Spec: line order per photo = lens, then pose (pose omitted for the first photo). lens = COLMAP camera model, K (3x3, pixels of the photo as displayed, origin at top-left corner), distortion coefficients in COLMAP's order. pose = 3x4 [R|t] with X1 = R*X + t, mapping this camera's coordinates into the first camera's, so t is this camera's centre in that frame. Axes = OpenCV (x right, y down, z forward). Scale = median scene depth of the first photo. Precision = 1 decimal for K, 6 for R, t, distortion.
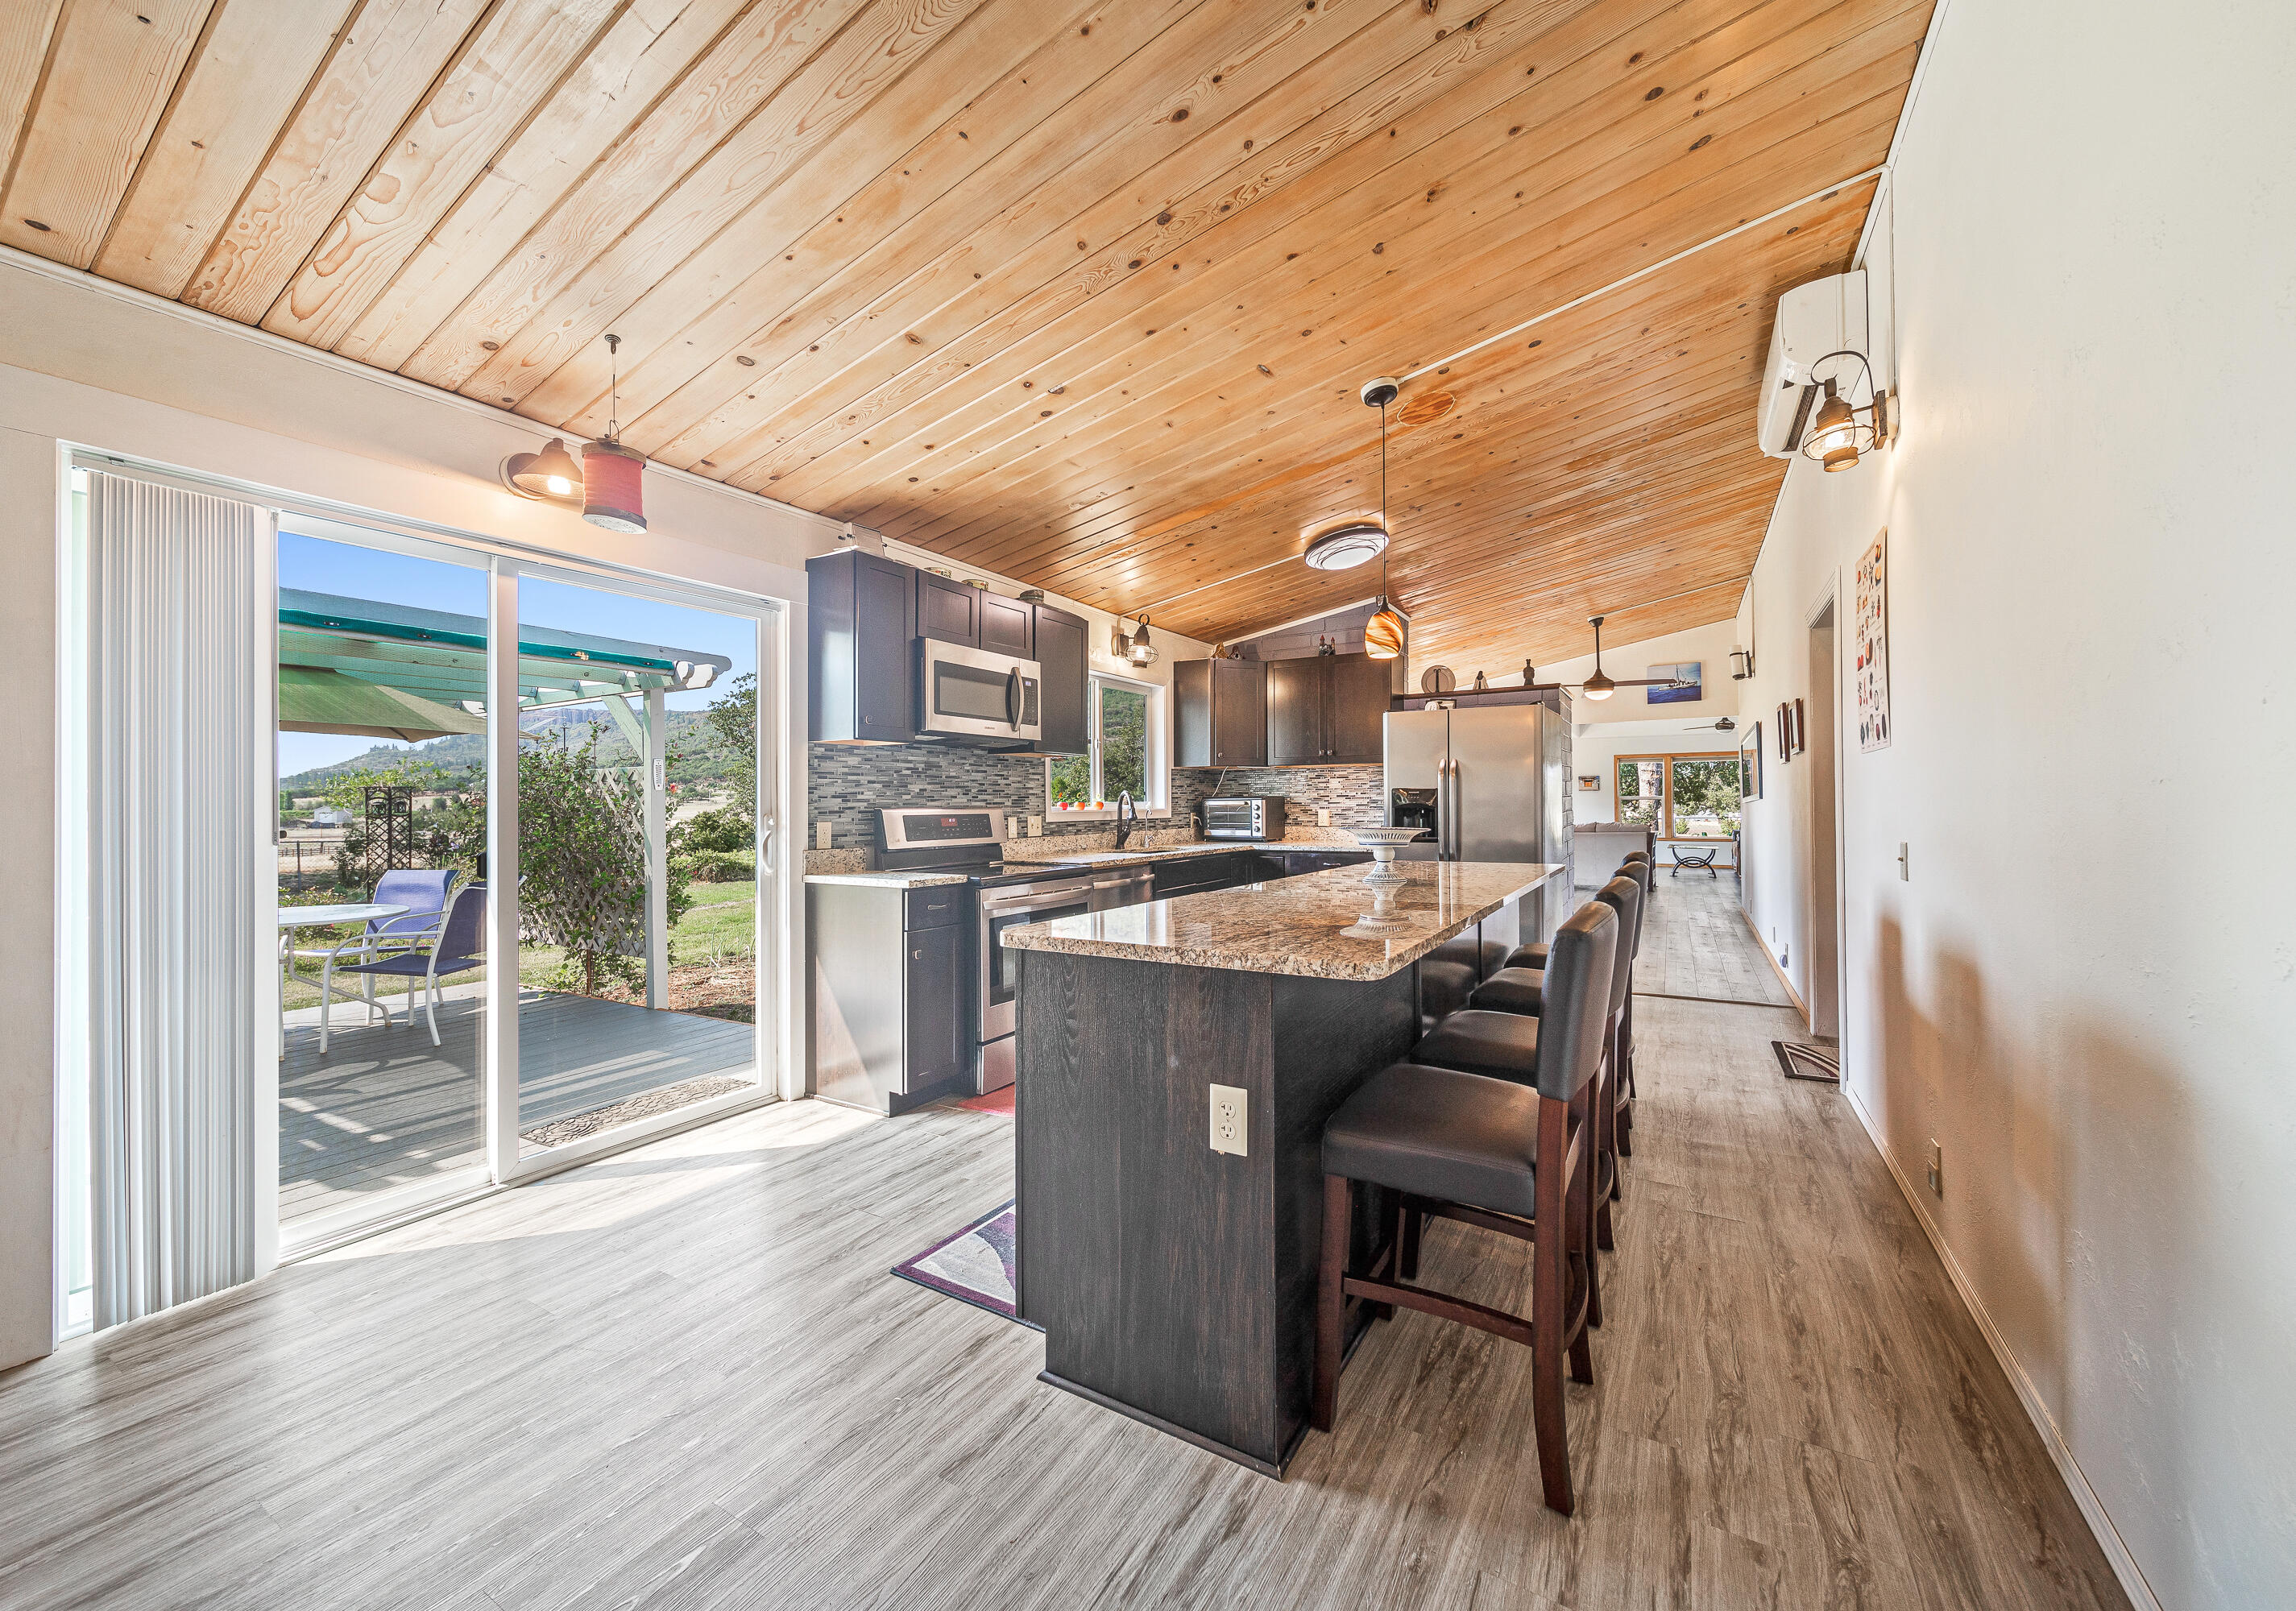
lens RADIAL K [[851.6, 0, 1217.0], [0, 851.6, 798.9], [0, 0, 1]] dist [0.000564, 0.000006]
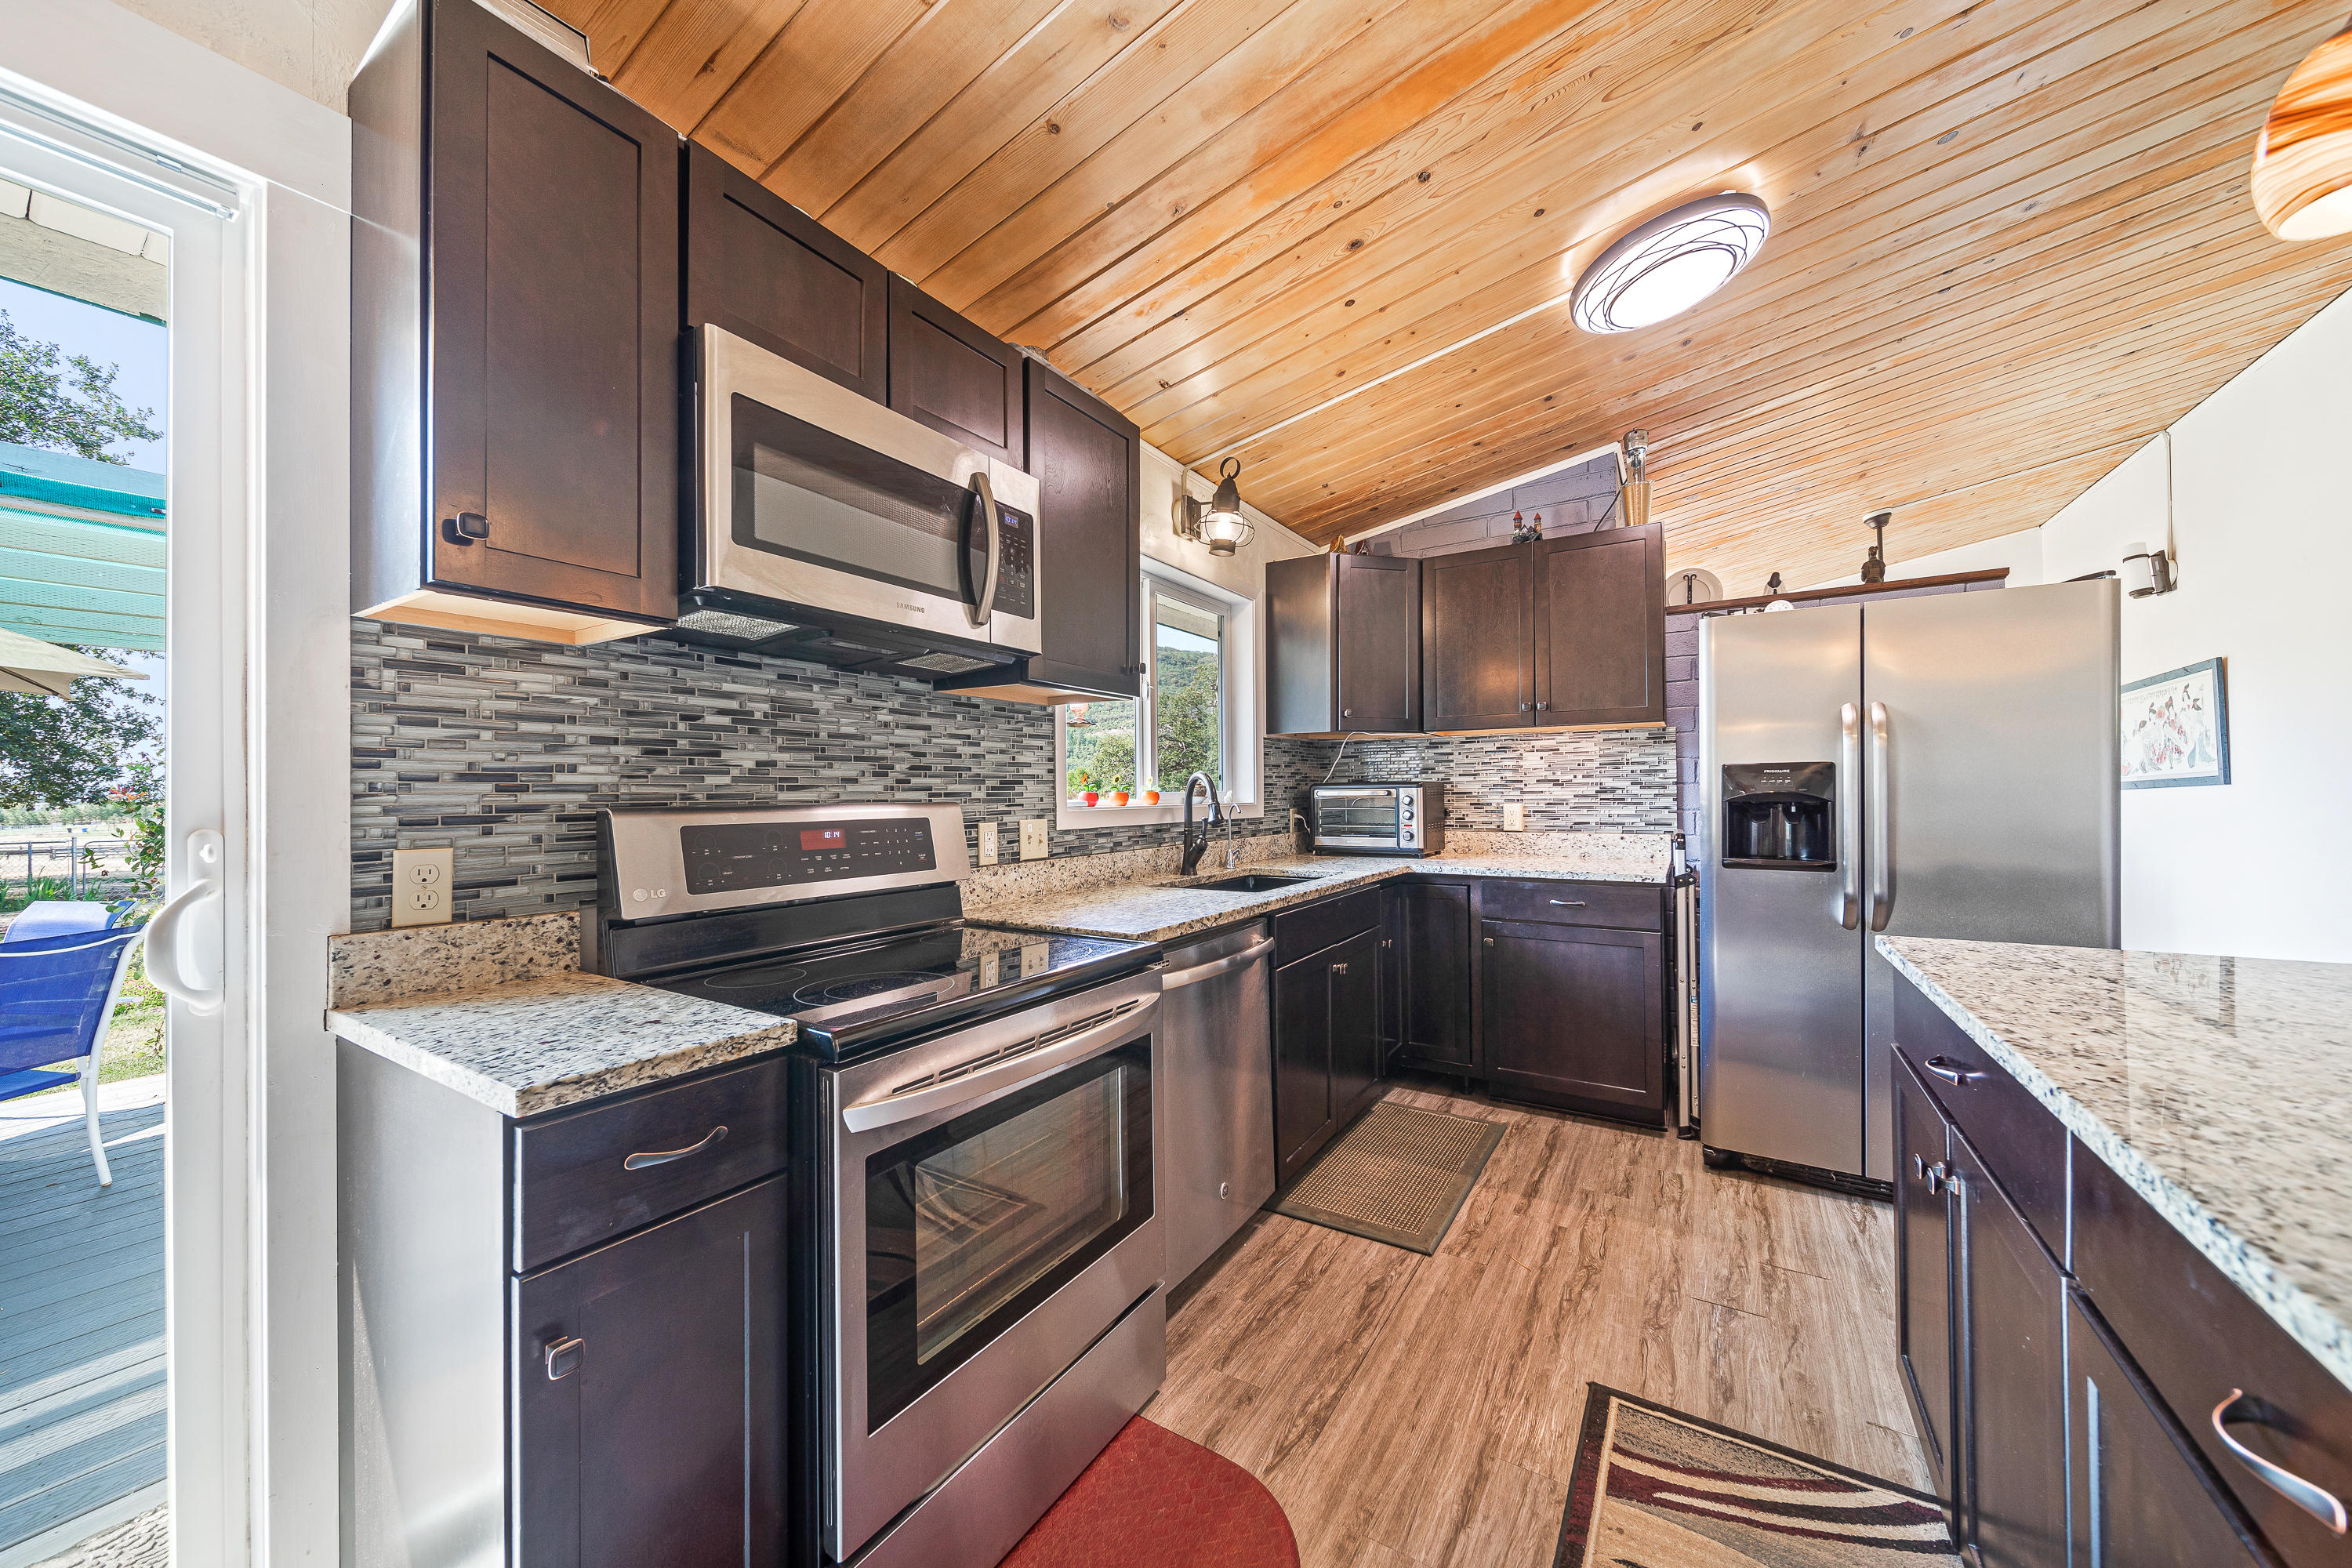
lens RADIAL K [[842.6, 0, 1190.6], [0, 842.6, 791.1], [0, 0, 1]] dist [0.000596, 0.000079]
pose [[0.998553, -0.002197, -0.053725, -0.108983], [0.002327, 0.999995, 0.002352, 0.002755], [0.053719, -0.002473, 0.998553, 0.584864]]
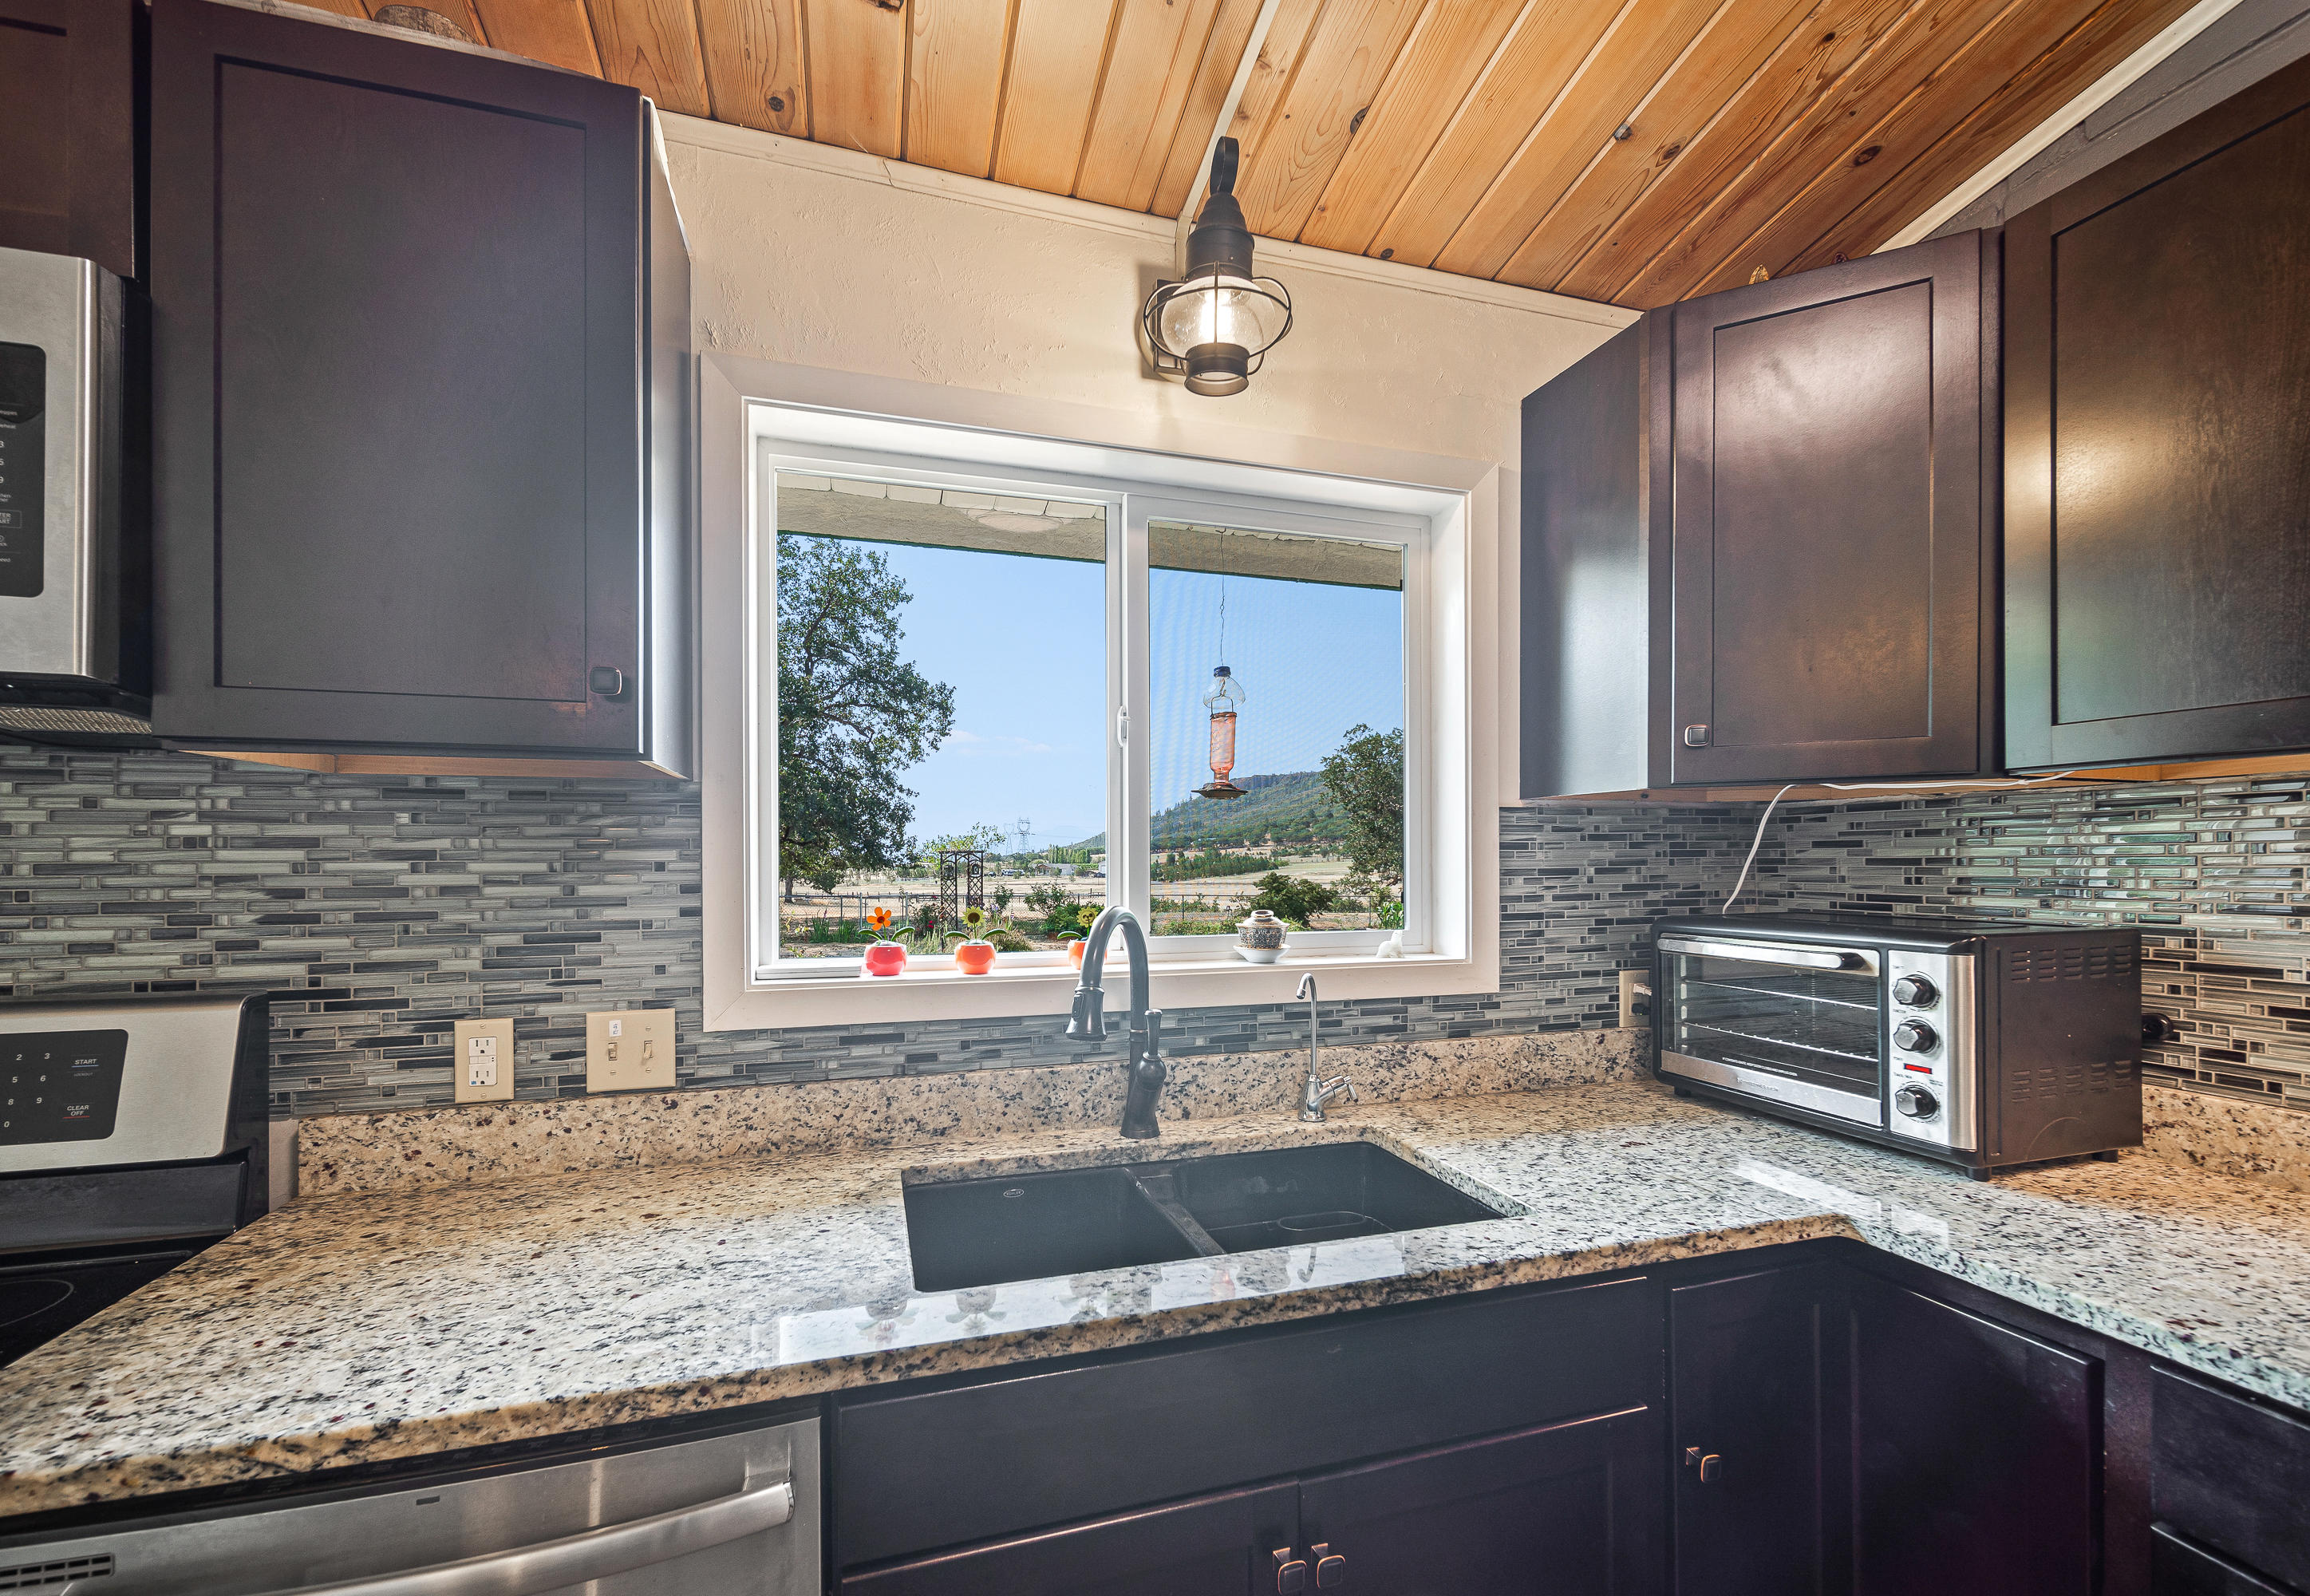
lens RADIAL K [[944.5, 0, 1120.3], [0, 944.5, 863.7], [0, 0, 1]] dist [-0.000026, -0.000086]
pose [[0.705900, 0.004759, -0.708296, 0.103245], [0.001204, 0.999968, 0.007920, -0.029920], [0.708311, -0.006443, 0.705871, 1.054679]]
